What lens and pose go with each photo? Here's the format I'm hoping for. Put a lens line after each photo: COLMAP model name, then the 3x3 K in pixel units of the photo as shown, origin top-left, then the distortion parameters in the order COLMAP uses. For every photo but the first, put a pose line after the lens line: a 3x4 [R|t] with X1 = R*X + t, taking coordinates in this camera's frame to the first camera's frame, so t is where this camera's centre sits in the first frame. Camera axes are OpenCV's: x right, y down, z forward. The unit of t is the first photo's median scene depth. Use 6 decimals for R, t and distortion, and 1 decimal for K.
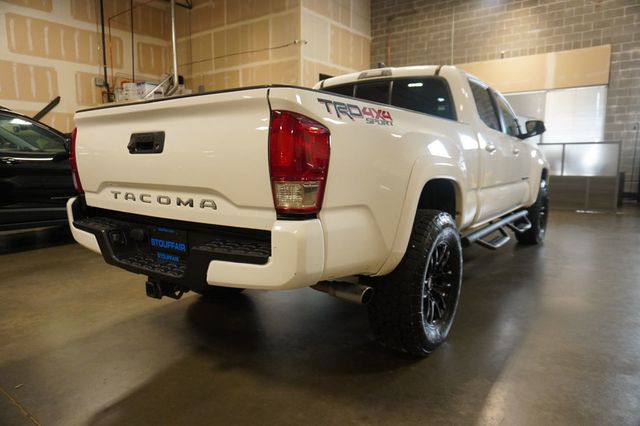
lens RADIAL K [[430.3, 0, 316.8], [0, 430.3, 212.9], [0, 0, 1]] dist [-0.001579, 0.003525]
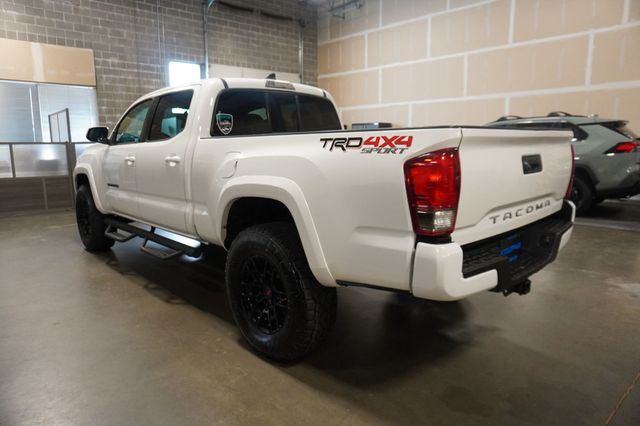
lens RADIAL K [[430.3, 0, 318.1], [0, 430.3, 211.3], [0, 0, 1]] dist [-0.001579, 0.003525]
pose [[0.177451, -0.151457, 0.972405, -0.330369], [0.133380, 0.982671, 0.128716, -0.054668], [-0.975049, 0.106858, 0.194577, 0.277173]]
